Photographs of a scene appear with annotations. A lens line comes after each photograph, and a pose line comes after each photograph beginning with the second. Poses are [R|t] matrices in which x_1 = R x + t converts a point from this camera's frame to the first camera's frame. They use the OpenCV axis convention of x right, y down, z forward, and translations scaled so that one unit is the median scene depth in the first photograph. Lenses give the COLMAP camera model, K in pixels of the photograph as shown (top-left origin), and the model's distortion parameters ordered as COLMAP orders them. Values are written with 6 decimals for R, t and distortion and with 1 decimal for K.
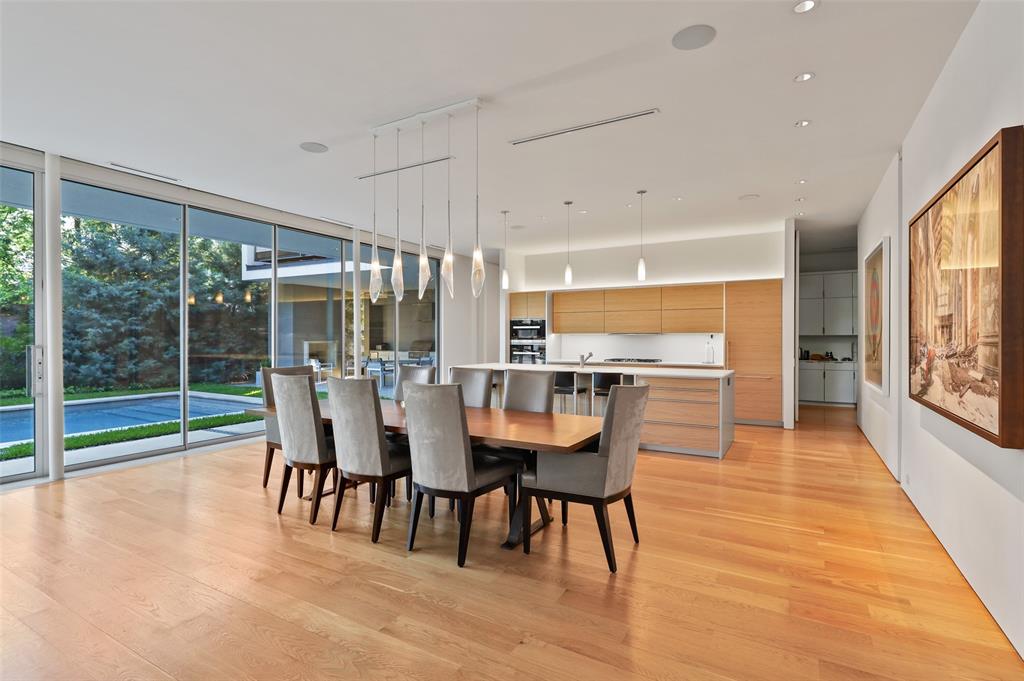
lens RADIAL K [[494.1, 0, 514.8], [0, 494.1, 340.0], [0, 0, 1]] dist [-0.014544, -0.001717]
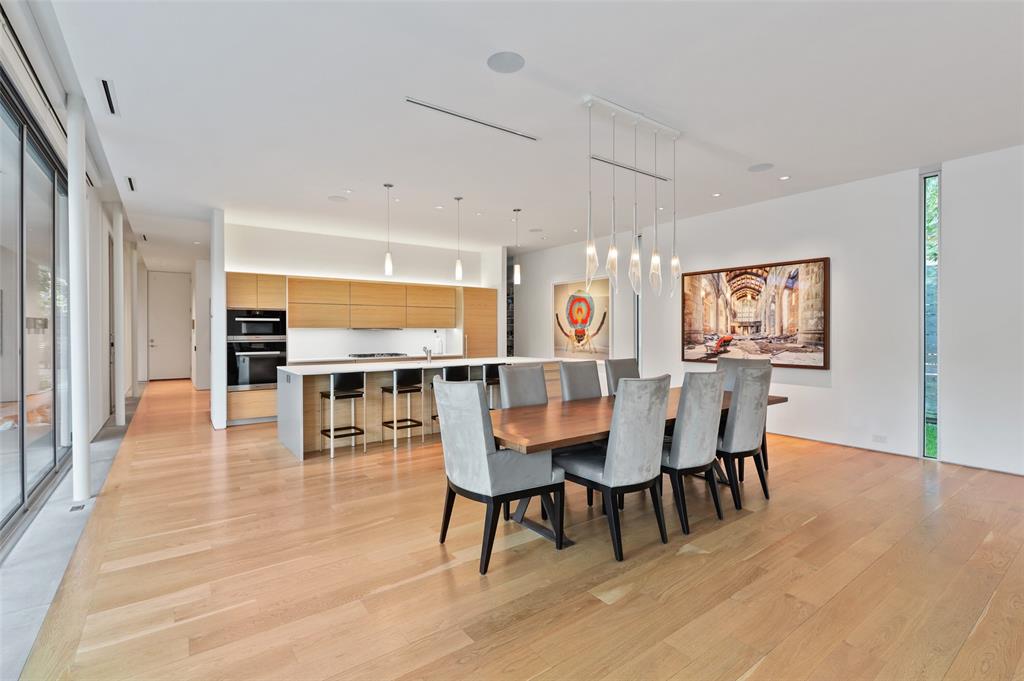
lens RADIAL K [[464.8, 0, 502.2], [0, 464.8, 335.9], [0, 0, 1]] dist [-0.013963, -0.000435]
pose [[0.422530, -0.009546, 0.906299, -0.473831], [0.008773, 0.999941, 0.006443, -0.001395], [-0.906307, 0.005229, 0.422588, 0.353701]]
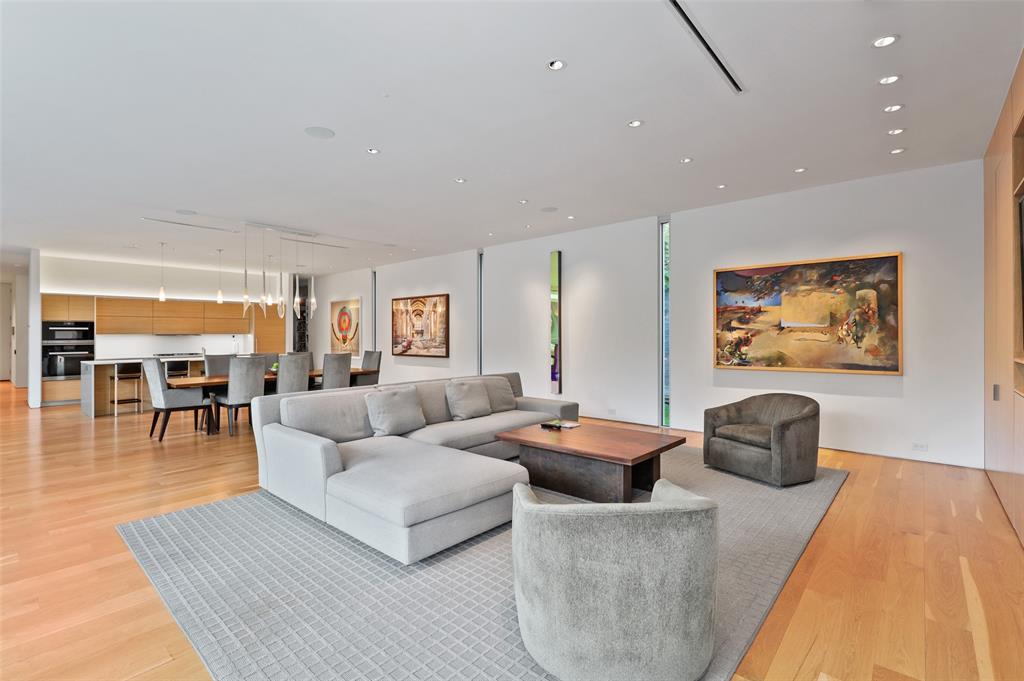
lens RADIAL K [[464.8, 0, 513.8], [0, 464.8, 333.6], [0, 0, 1]] dist [-0.013963, -0.000435]
pose [[0.196396, 0.001773, 0.980523, -0.757773], [0.012428, 0.999914, -0.004297, 0.001272], [-0.980446, 0.013030, 0.196357, -0.125929]]
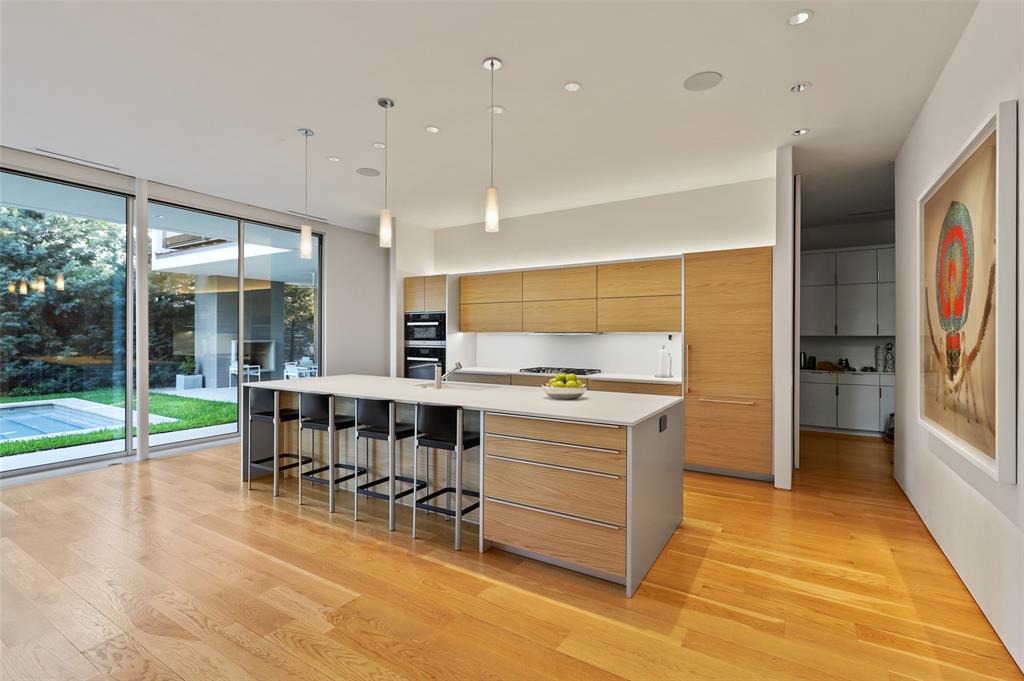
lens RADIAL K [[464.8, 0, 520.5], [0, 464.8, 335.6], [0, 0, 1]] dist [-0.013963, -0.000435]
pose [[0.999609, 0.003531, -0.027751, 0.189313], [-0.003758, 0.999960, -0.008142, -0.003081], [0.027721, 0.008243, 0.999582, 0.317751]]
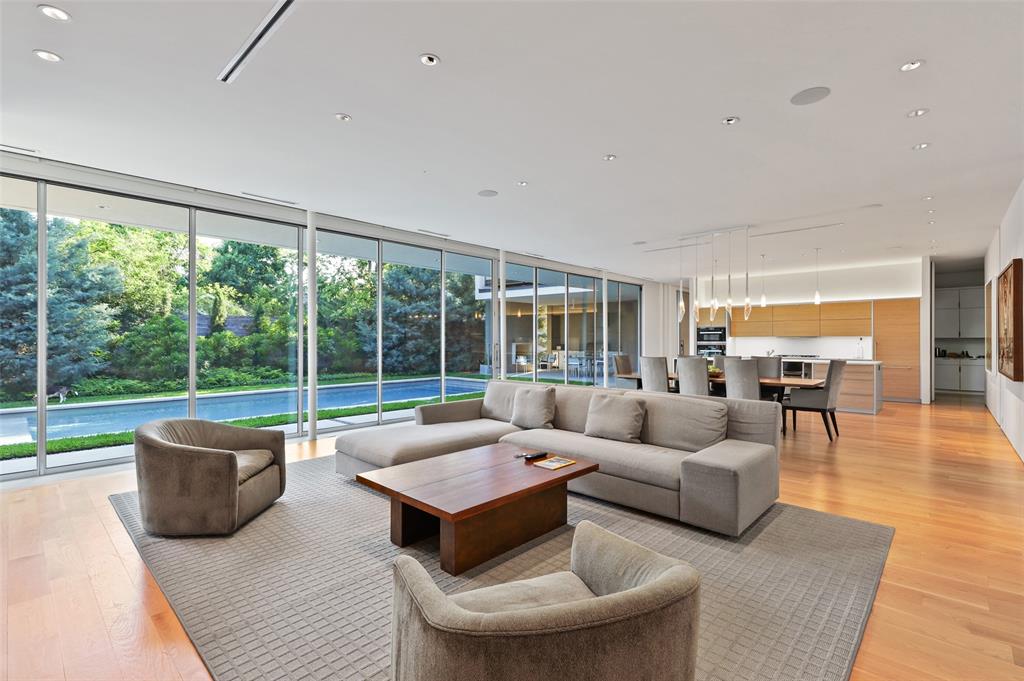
lens RADIAL K [[464.8, 0, 508.6], [0, 464.8, 340.6], [0, 0, 1]] dist [-0.013963, -0.000435]
pose [[0.971815, -0.000761, -0.235743, -0.228607], [-0.000147, 0.999993, -0.003834, 0.002734], [0.235744, 0.003760, 0.971808, -0.437125]]
